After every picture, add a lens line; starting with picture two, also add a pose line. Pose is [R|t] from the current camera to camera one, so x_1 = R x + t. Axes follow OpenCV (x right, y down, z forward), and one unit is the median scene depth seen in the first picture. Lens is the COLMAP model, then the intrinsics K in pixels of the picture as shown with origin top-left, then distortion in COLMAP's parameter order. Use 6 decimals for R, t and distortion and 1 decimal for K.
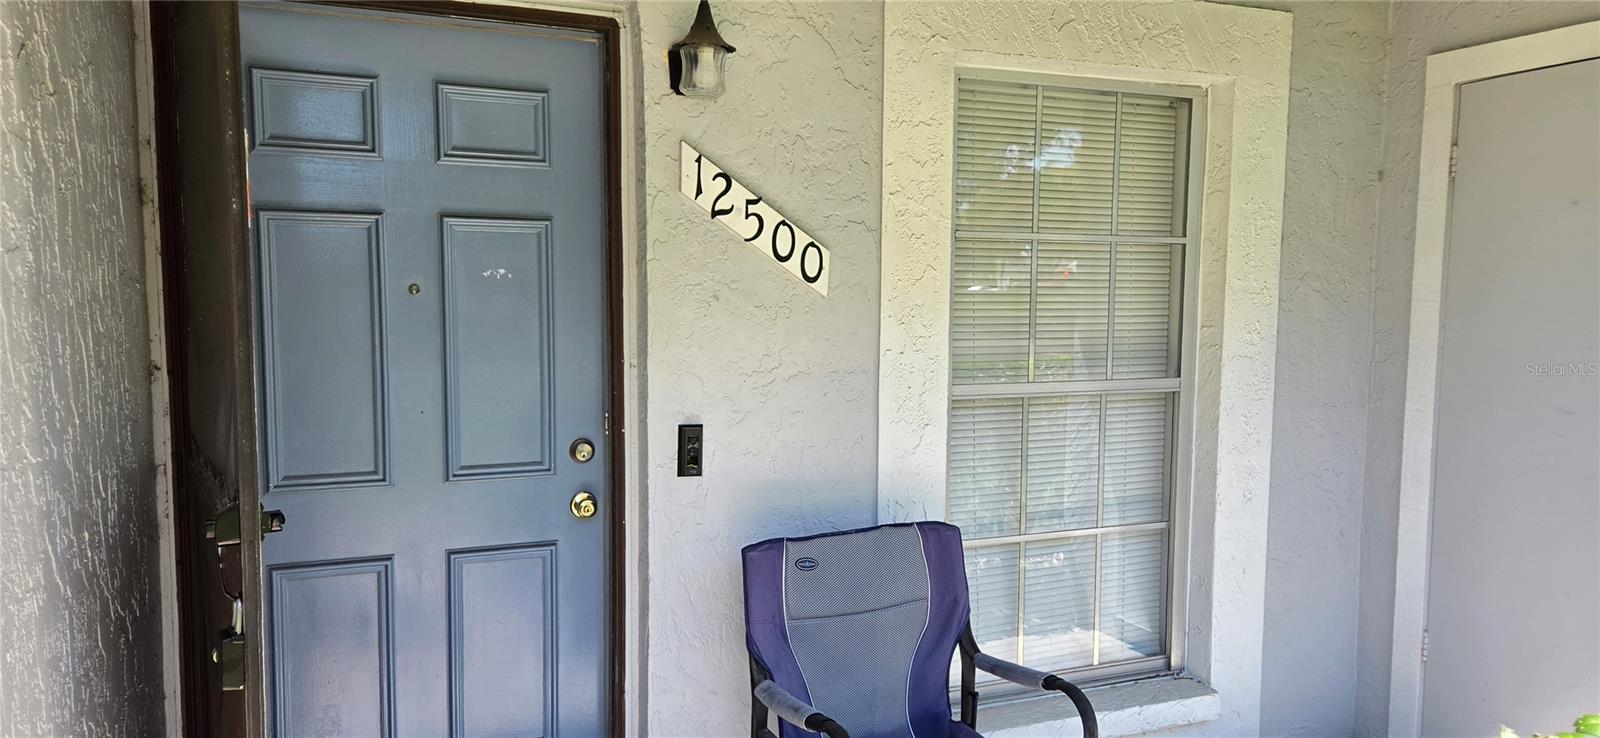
lens RADIAL K [[1075.8, 0, 823.6], [0, 1075.8, 374.4], [0, 0, 1]] dist [0.060453, -0.040365]
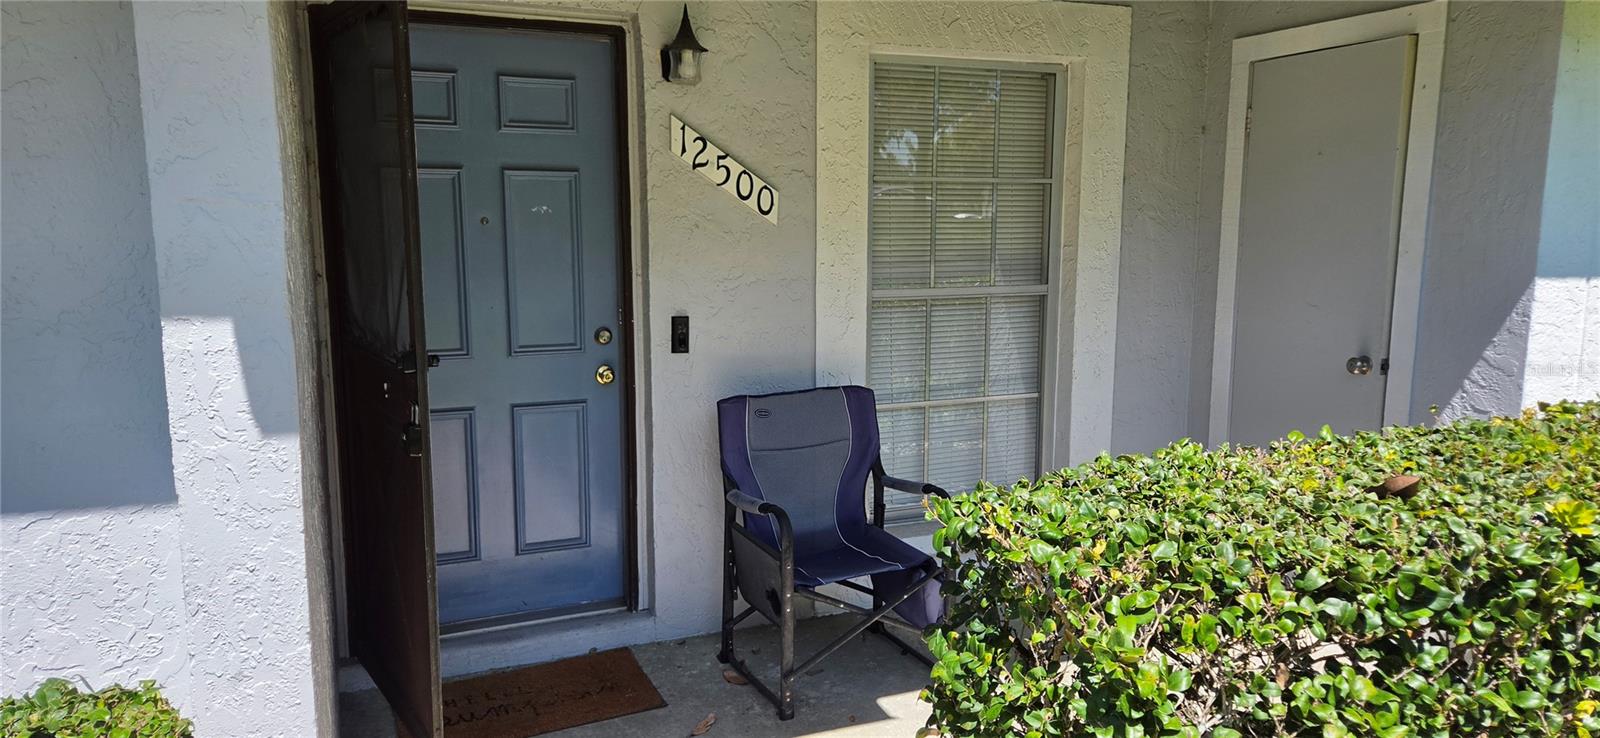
lens RADIAL K [[1075.8, 0, 824.4], [0, 1075.8, 359.6], [0, 0, 1]] dist [0.060453, -0.040365]
pose [[0.999964, -0.005991, 0.005931, 0.057298], [0.005661, 0.998514, 0.054193, 0.027495], [-0.006247, -0.054158, 0.998513, -0.416847]]
